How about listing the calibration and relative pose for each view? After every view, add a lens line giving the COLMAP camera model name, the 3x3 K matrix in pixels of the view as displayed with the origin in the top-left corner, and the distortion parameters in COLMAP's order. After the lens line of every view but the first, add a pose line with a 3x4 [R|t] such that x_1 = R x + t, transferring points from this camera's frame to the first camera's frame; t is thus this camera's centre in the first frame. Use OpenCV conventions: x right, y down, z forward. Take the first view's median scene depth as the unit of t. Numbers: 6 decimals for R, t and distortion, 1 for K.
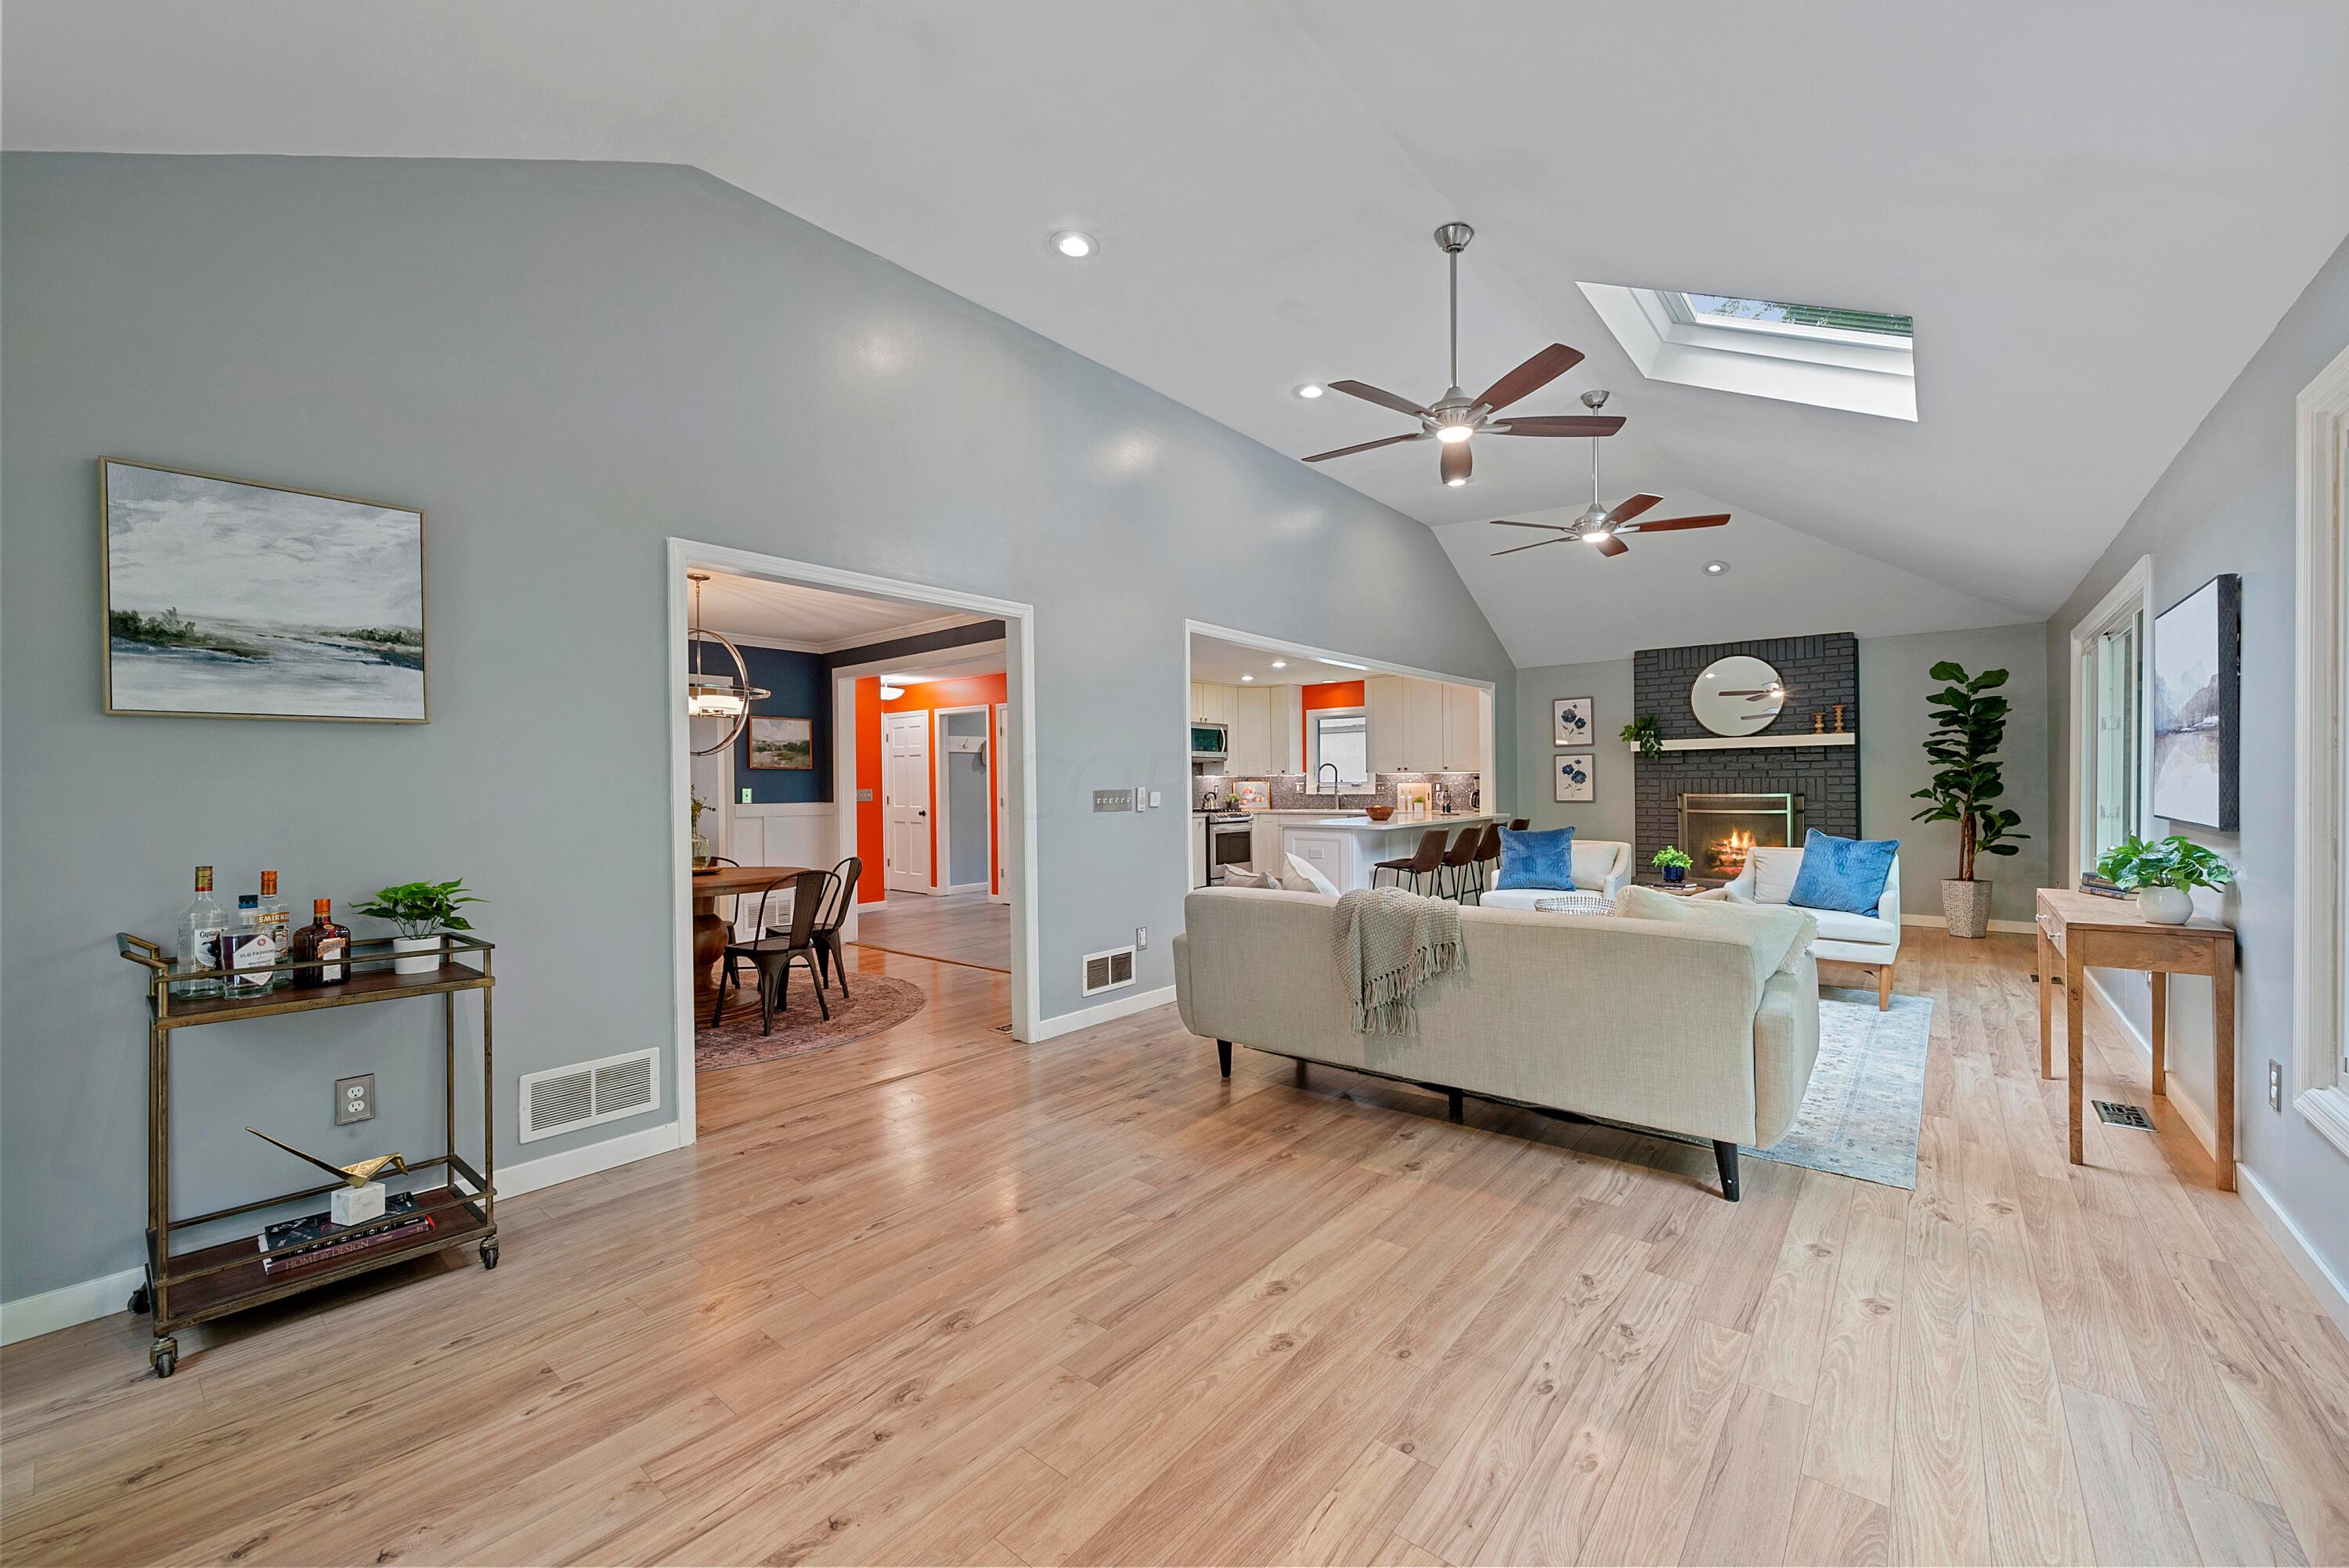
lens RADIAL K [[924.5, 0, 1176.7], [0, 924.5, 781.3], [0, 0, 1]] dist [-0.002217, -0.000427]
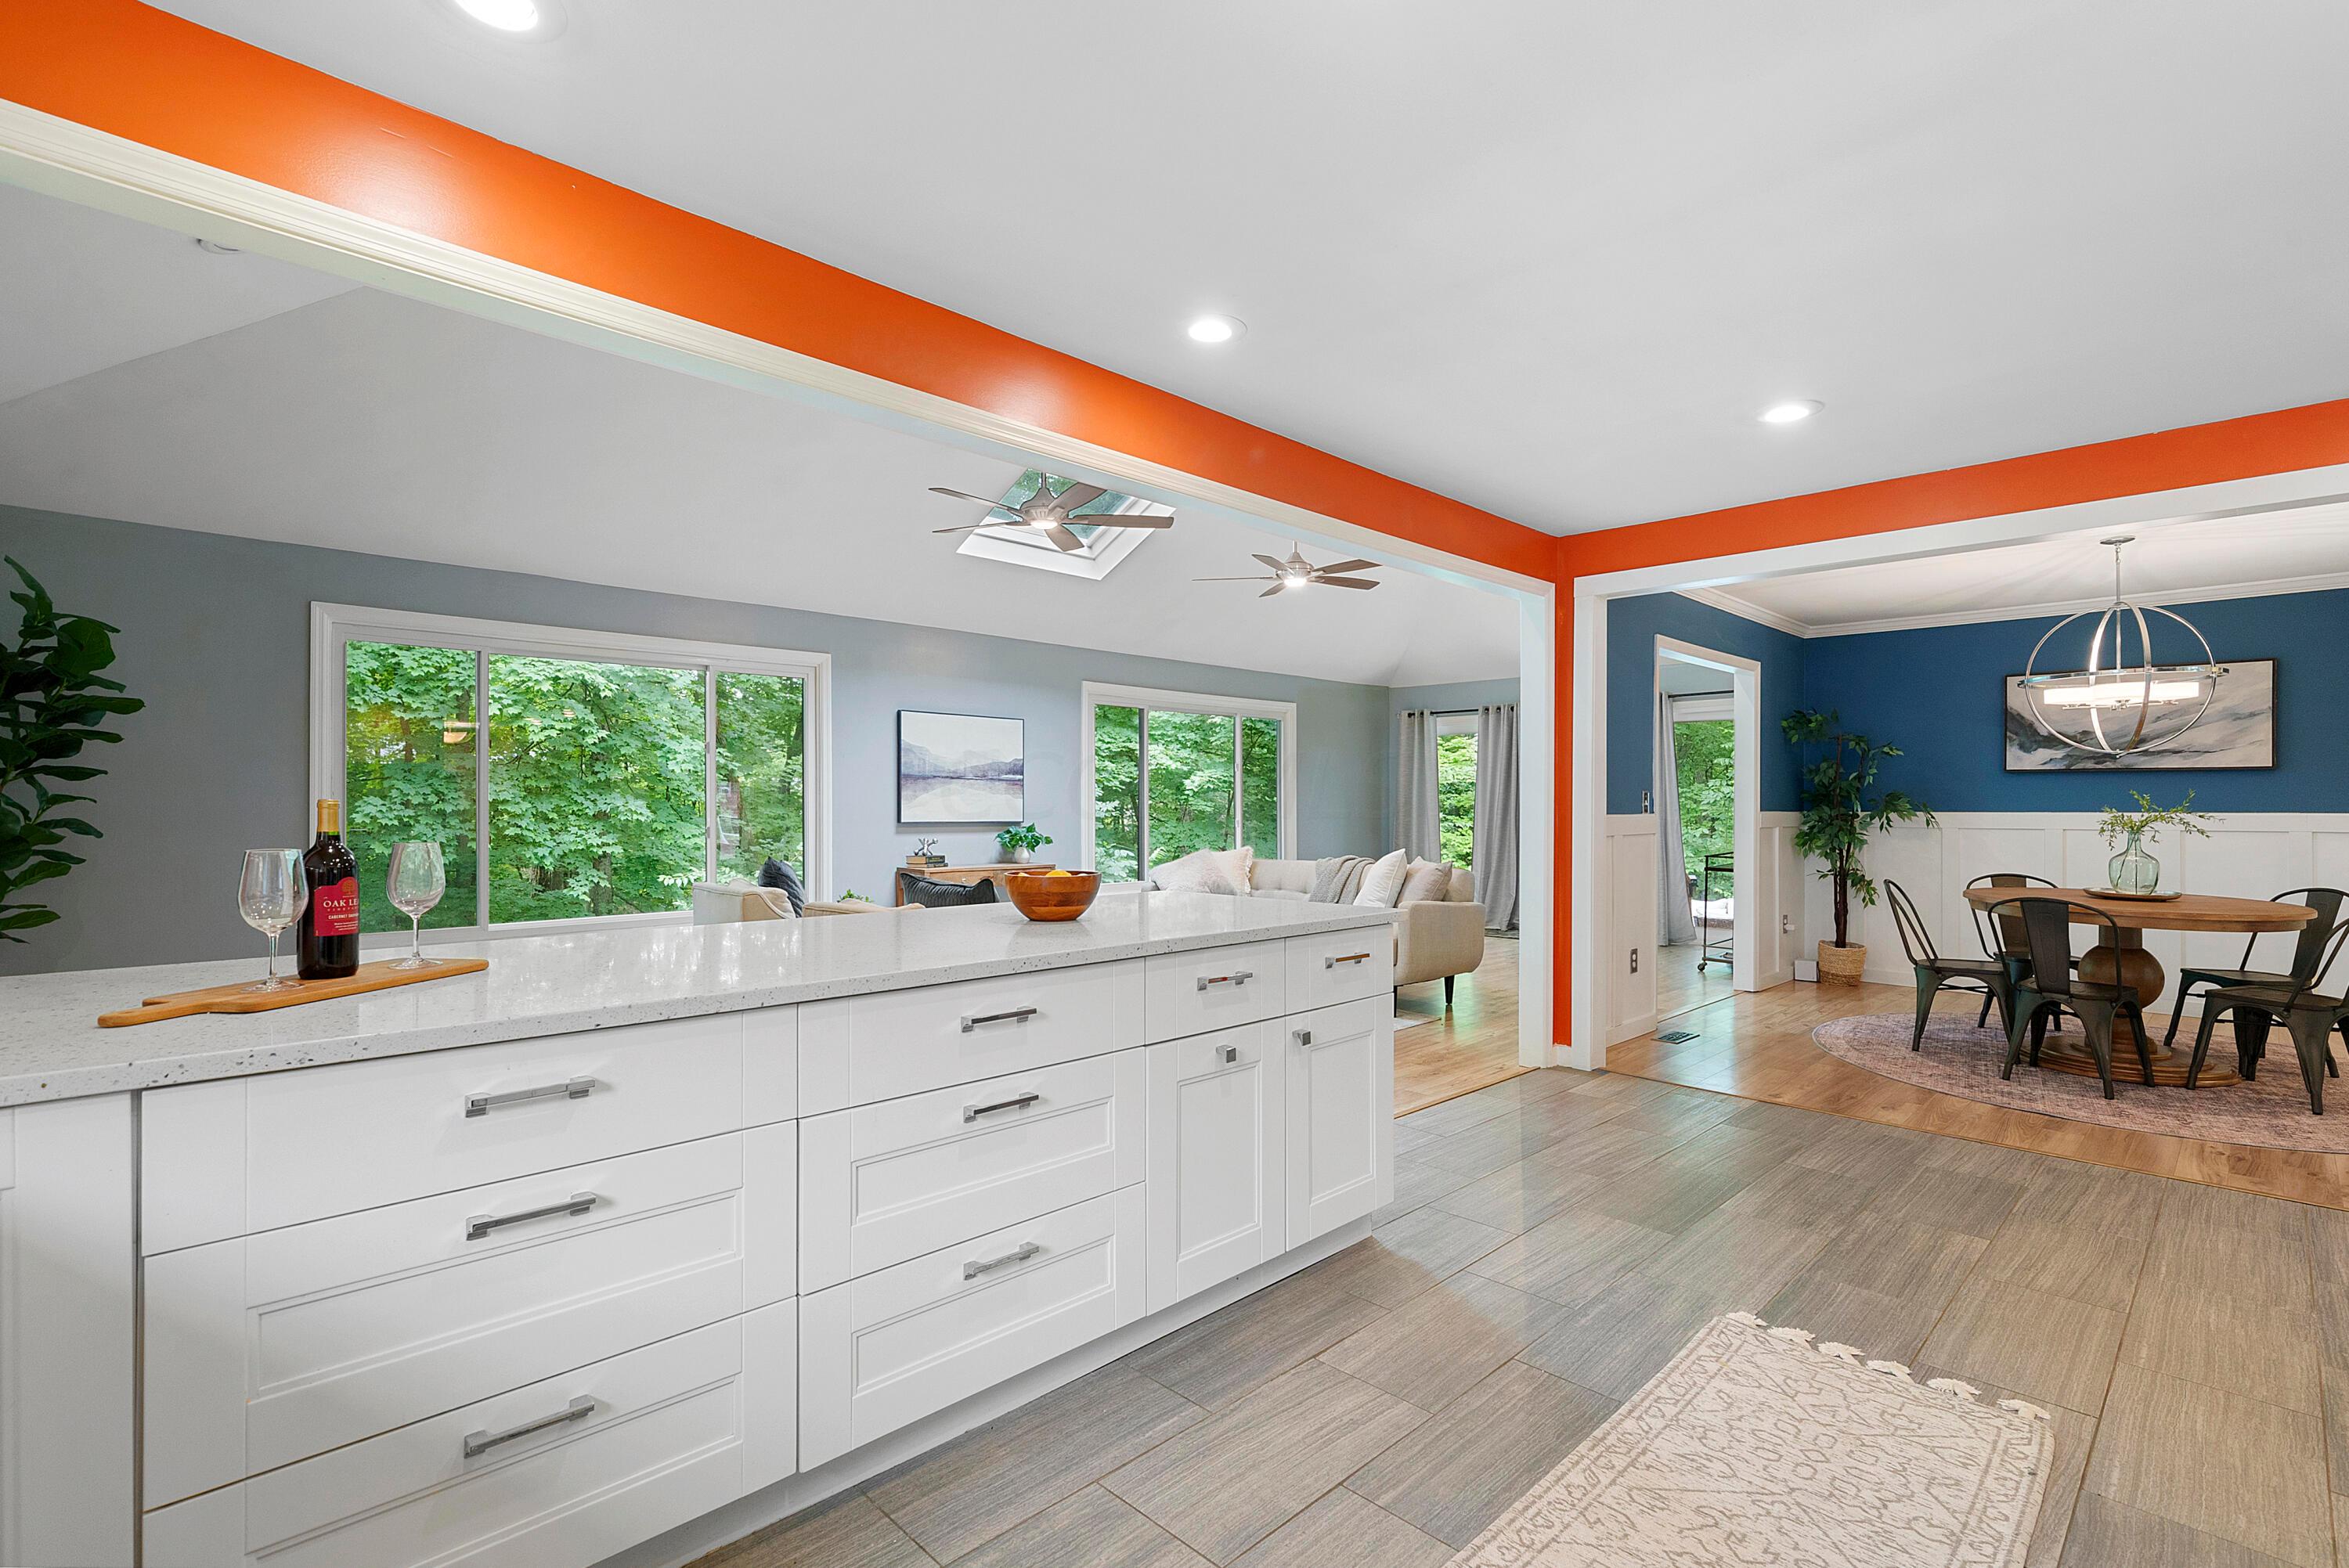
lens RADIAL K [[1077.1, 0, 1180.6], [0, 1077.1, 805.7], [0, 0, 1]] dist [-0.002516, 0.001086]
pose [[-0.994479, 0.010405, 0.104419, 0.144739], [0.010110, 0.999943, -0.003357, 0.007828], [-0.104448, -0.002283, -0.994528, 1.351384]]
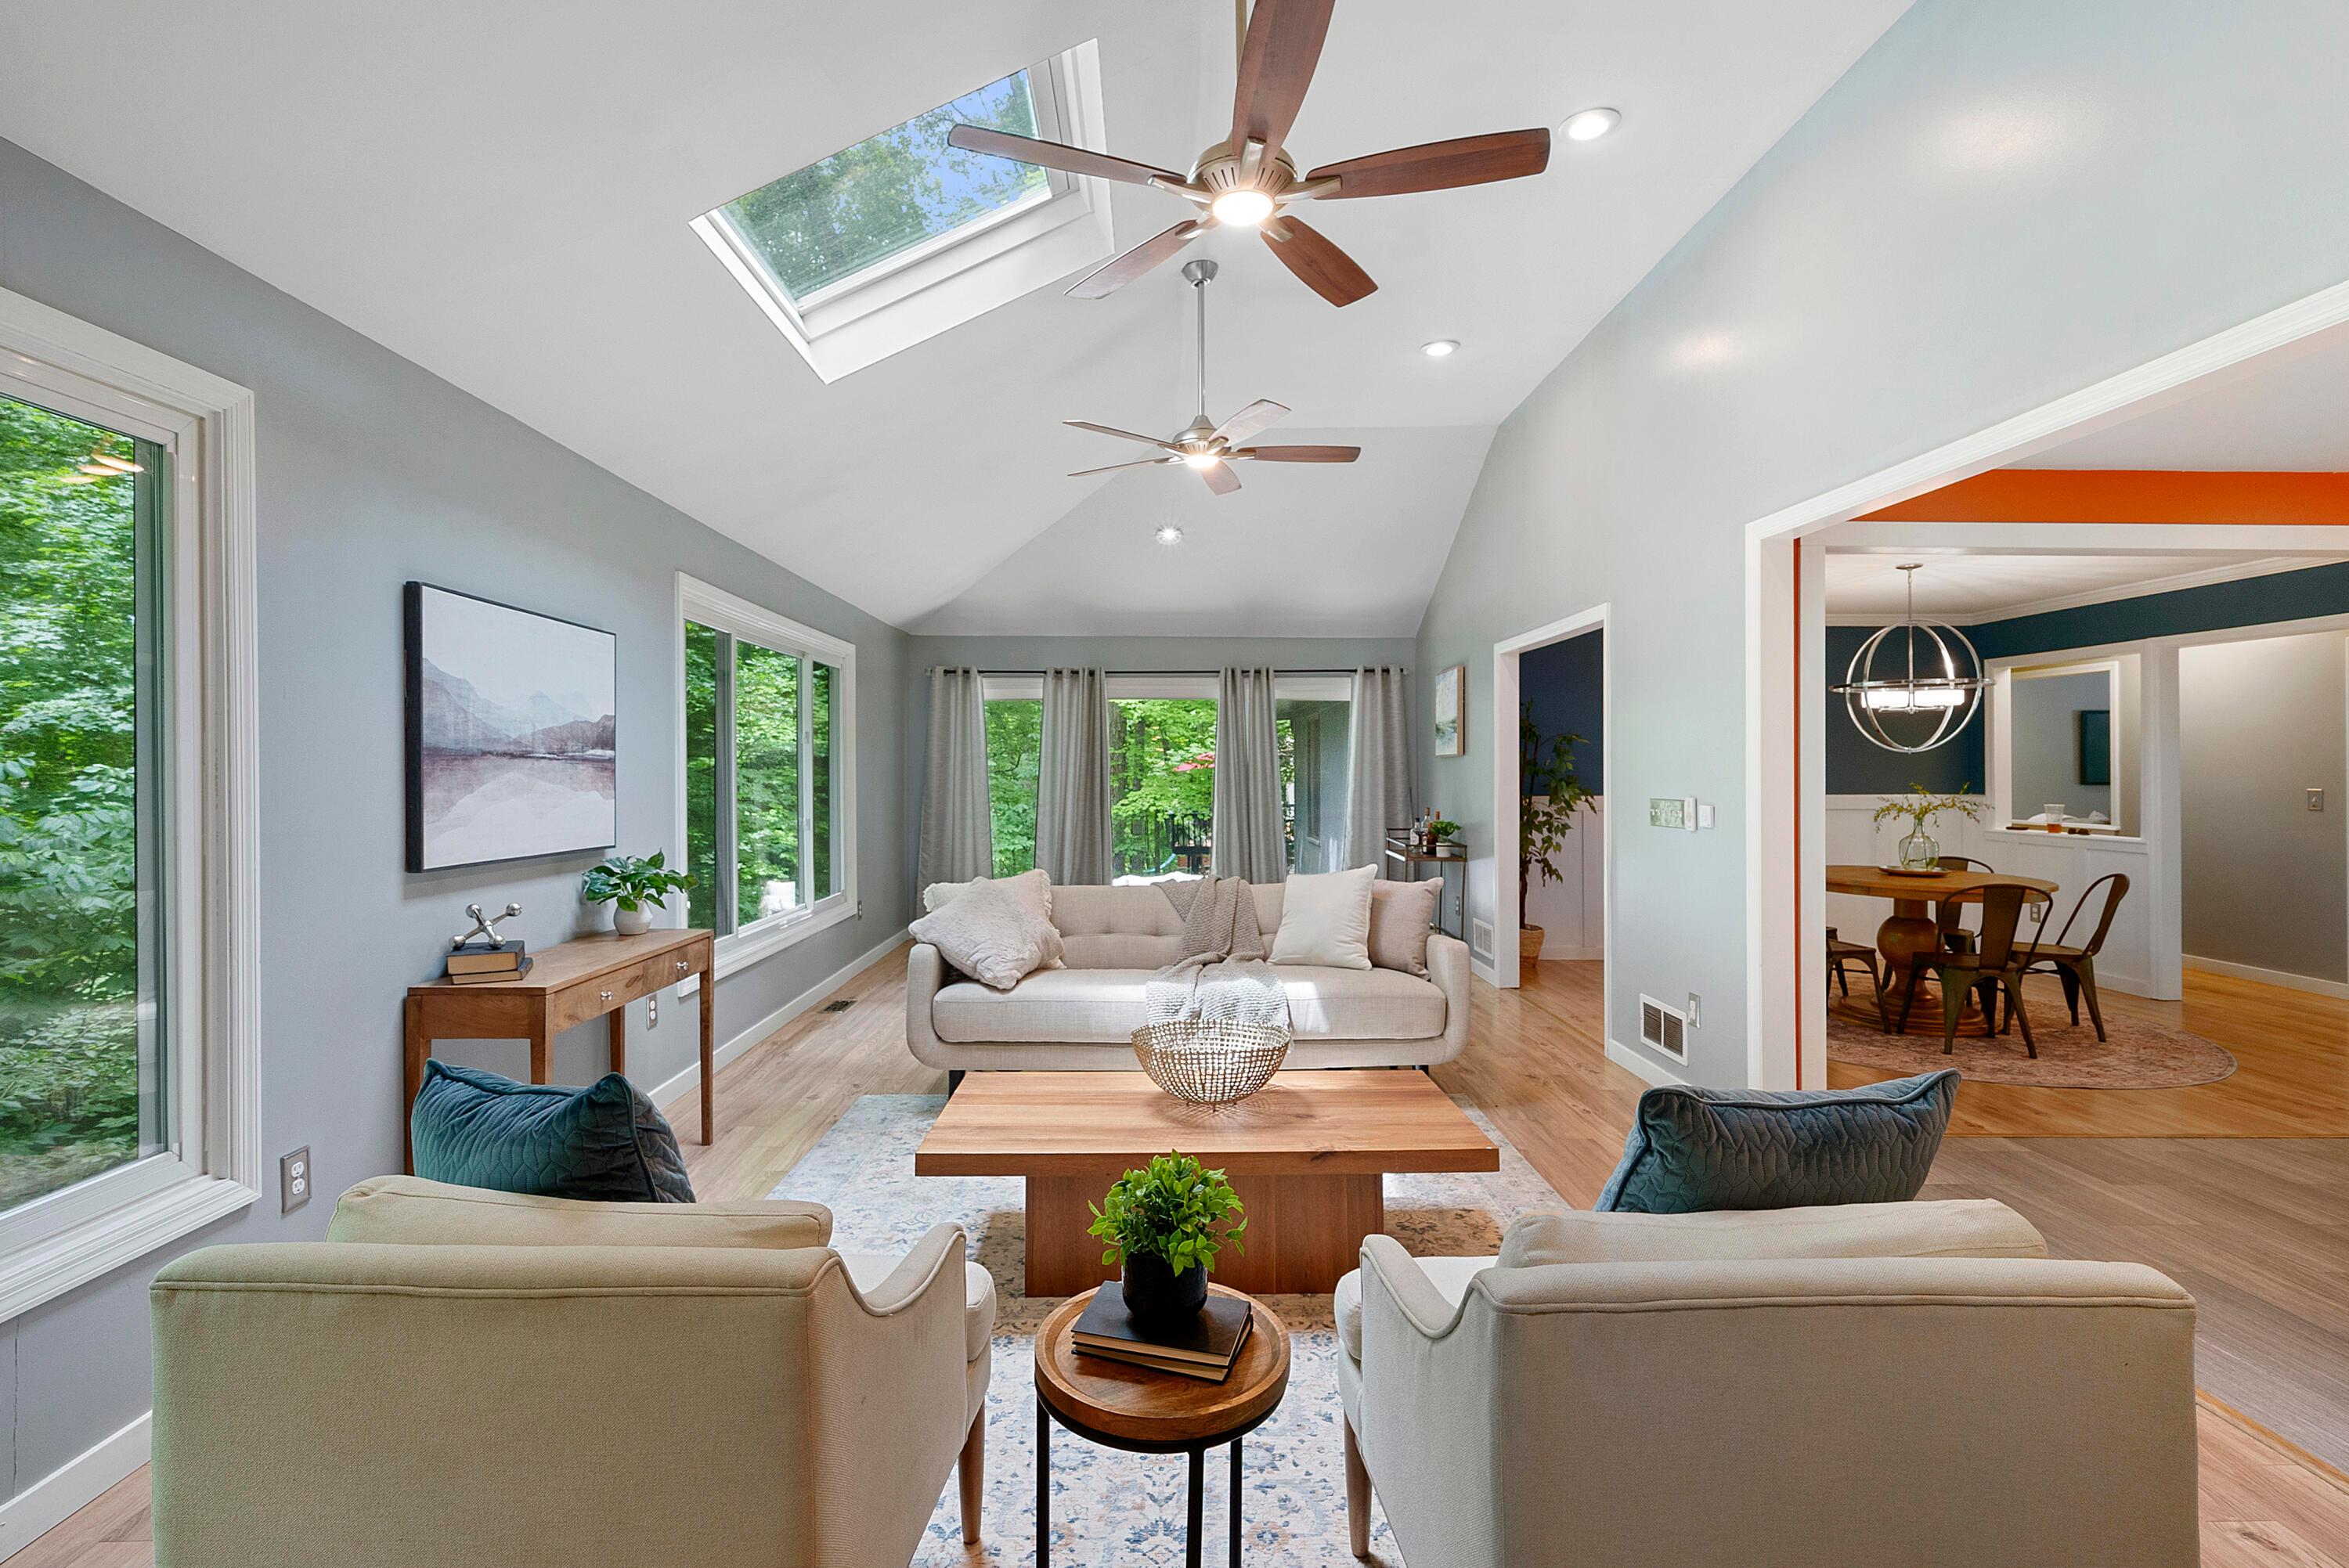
lens RADIAL K [[1077.1, 0, 1175.9], [0, 1077.1, 767.2], [0, 0, 1]] dist [-0.002516, 0.001086]
pose [[-0.760208, 0.010717, -0.649592, 0.523053], [0.013060, 0.999914, 0.001212, -0.015165], [0.649549, -0.007563, -0.760282, 0.893682]]
